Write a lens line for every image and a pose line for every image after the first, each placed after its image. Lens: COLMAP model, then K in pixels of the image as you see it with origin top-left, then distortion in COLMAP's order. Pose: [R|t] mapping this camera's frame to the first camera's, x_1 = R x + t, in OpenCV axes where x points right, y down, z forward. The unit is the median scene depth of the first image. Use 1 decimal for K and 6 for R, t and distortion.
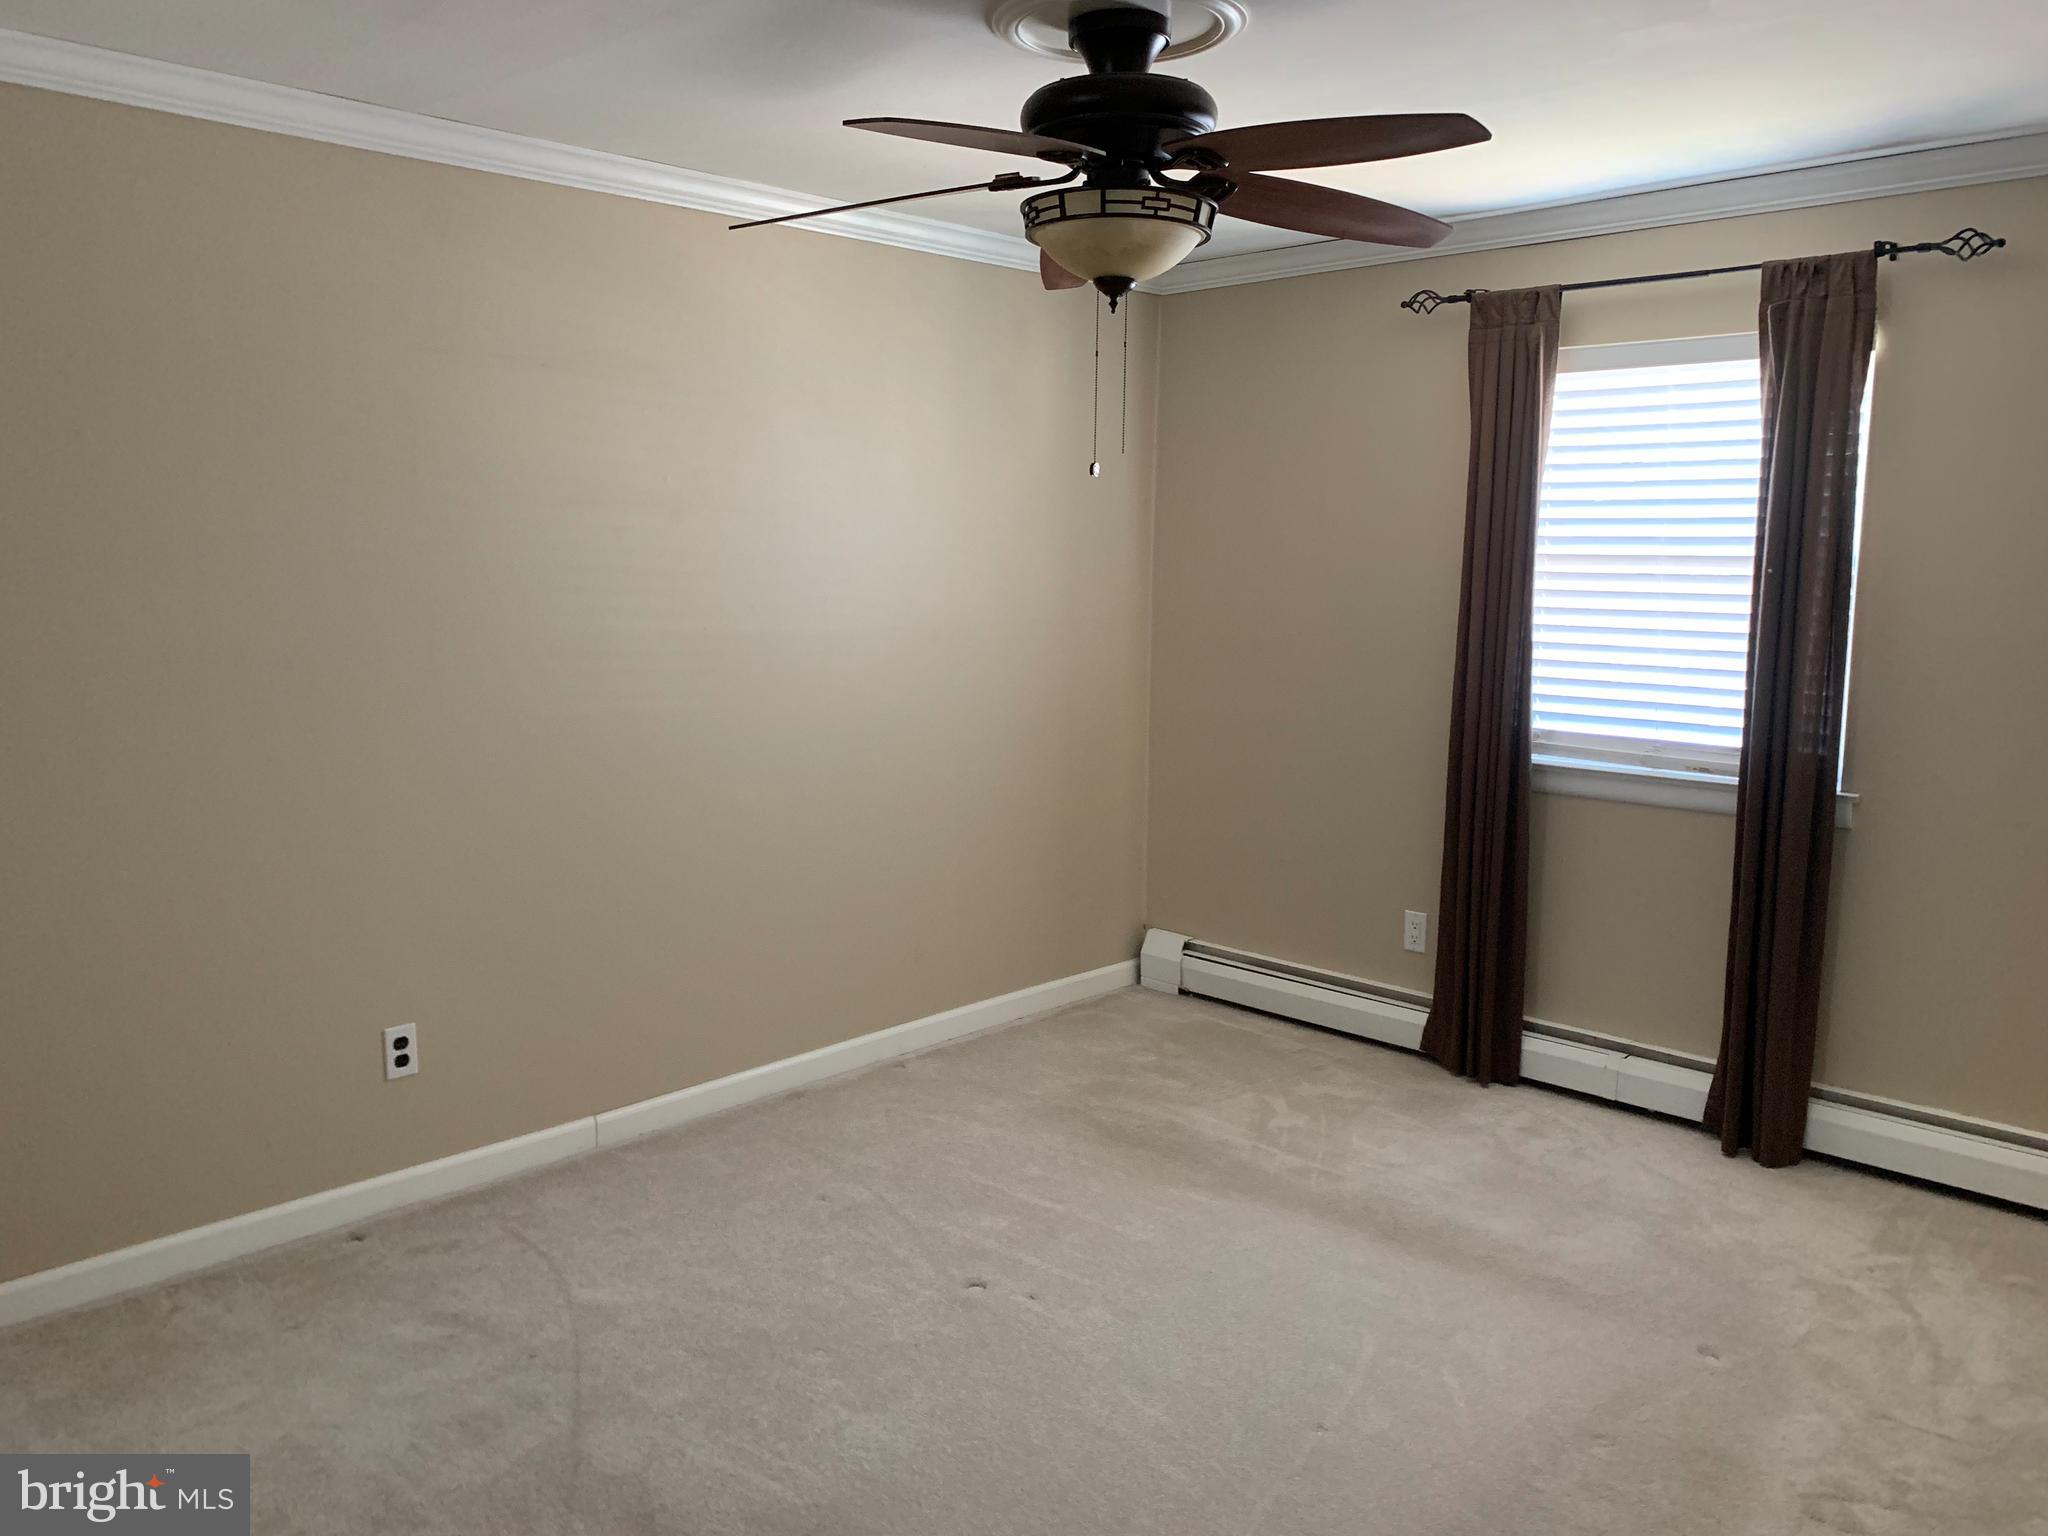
lens RADIAL K [[1587.5, 0, 1030.5], [0, 1587.5, 751.9], [0, 0, 1]] dist [0.068331, -0.081341]
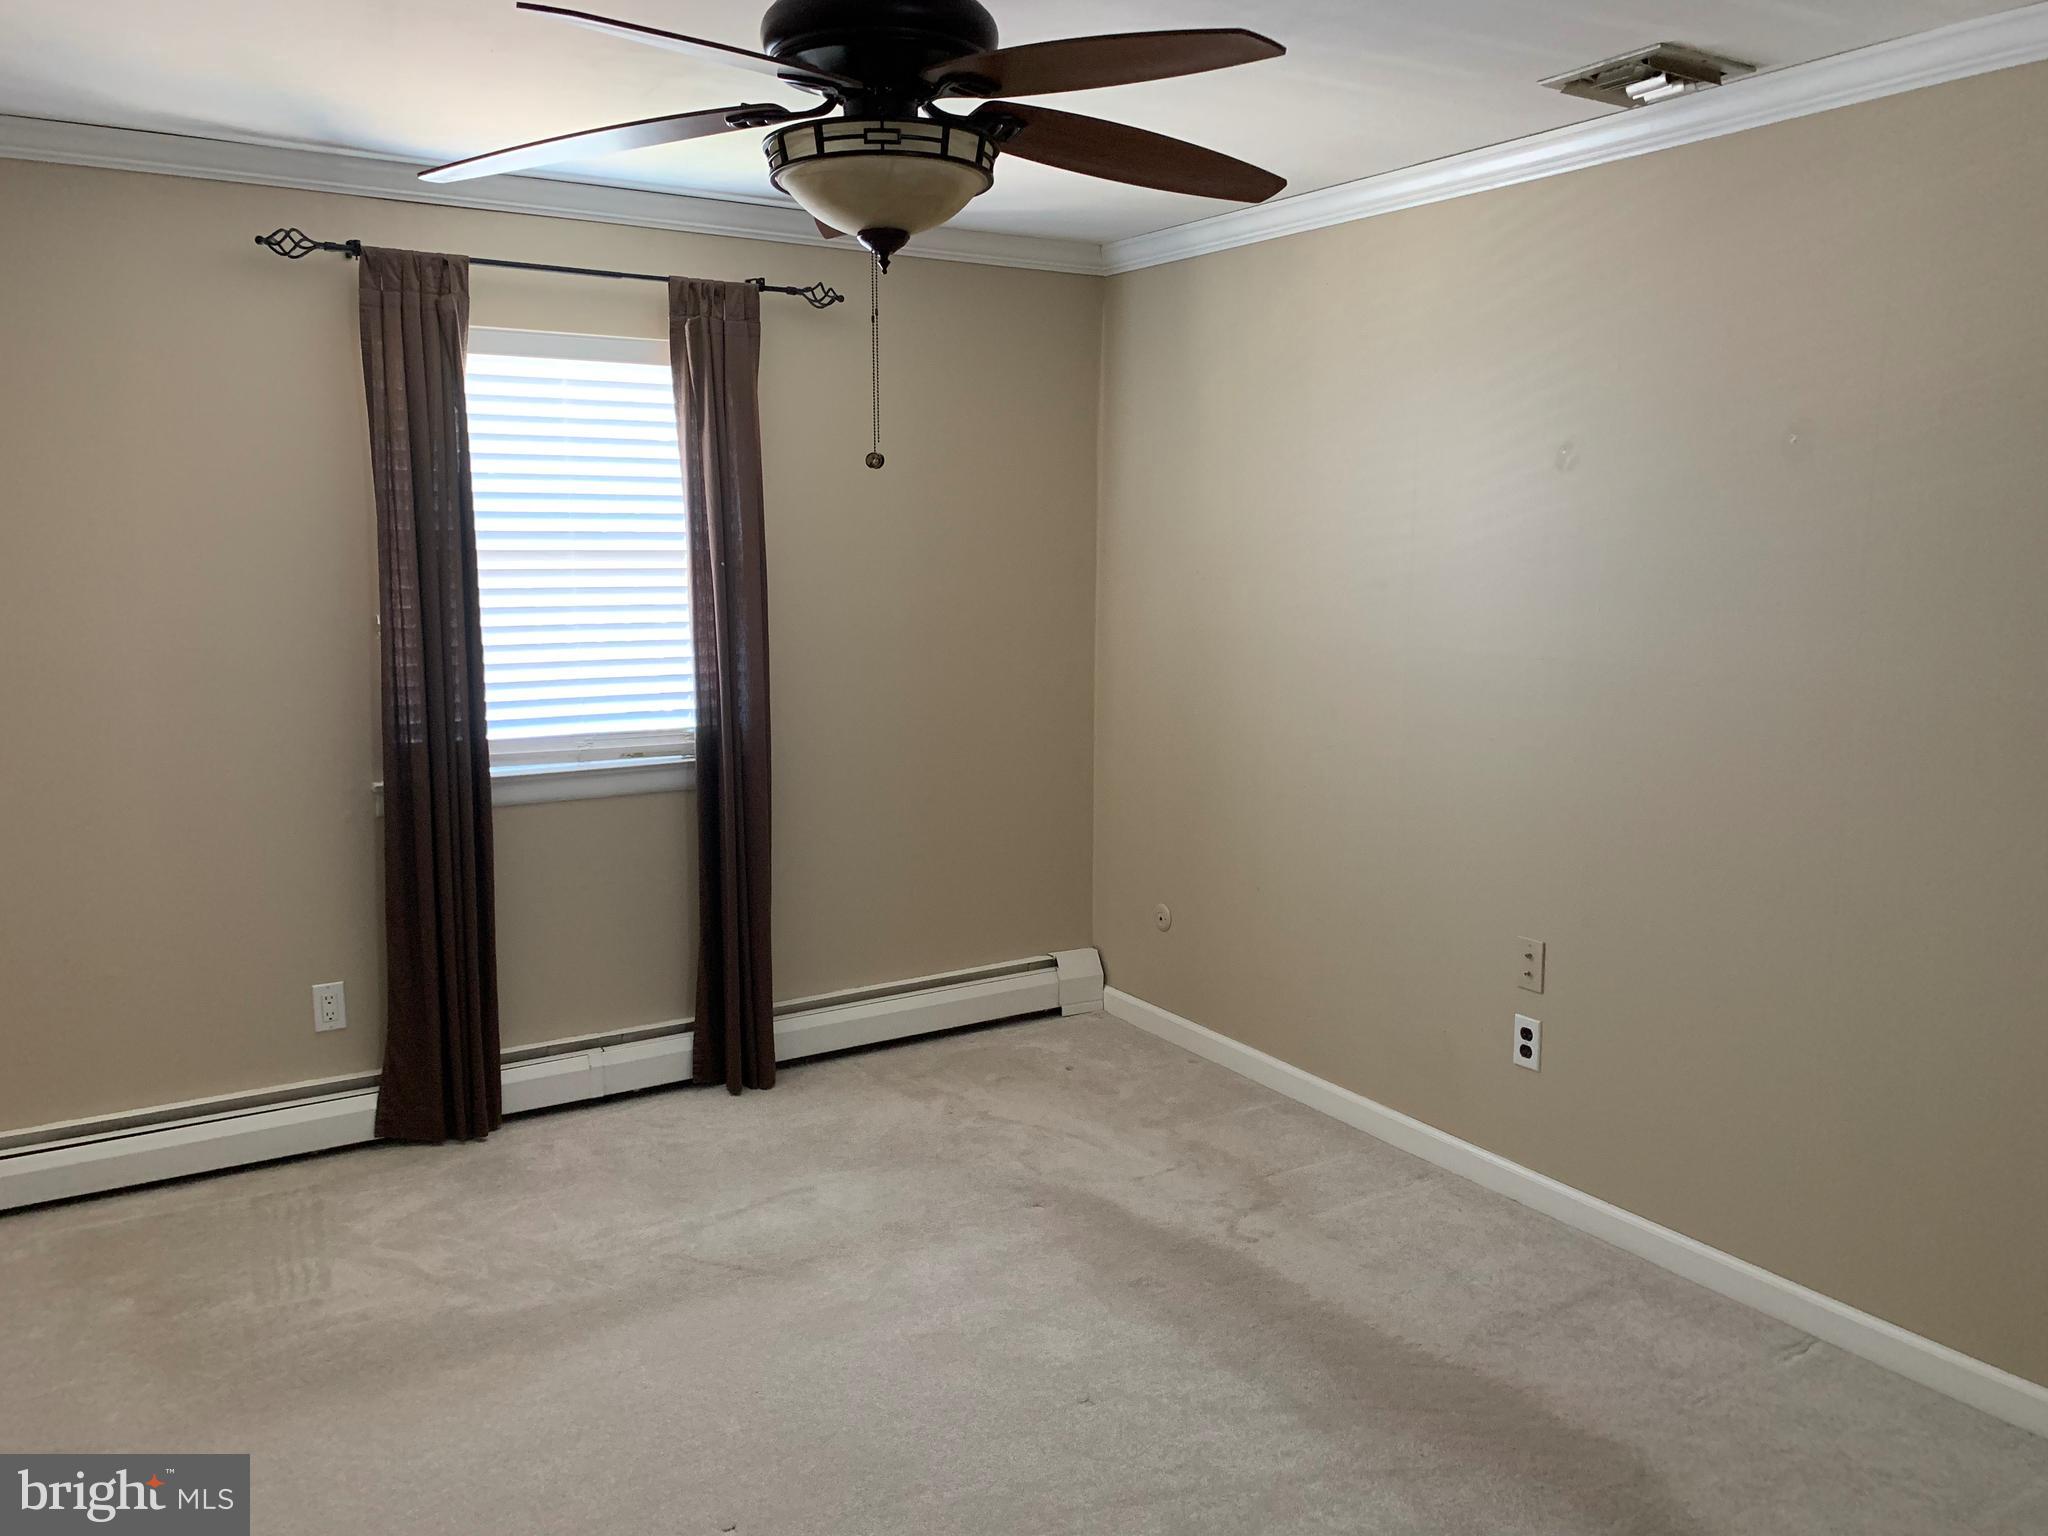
lens RADIAL K [[1534.4, 0, 1021.8], [0, 1534.4, 755.3], [0, 0, 1]] dist [0.057764, -0.148773]
pose [[0.245284, -0.143981, 0.958700, -0.482418], [0.125378, 0.985316, 0.115900, -0.073521], [-0.961310, 0.091772, 0.259735, 0.497772]]
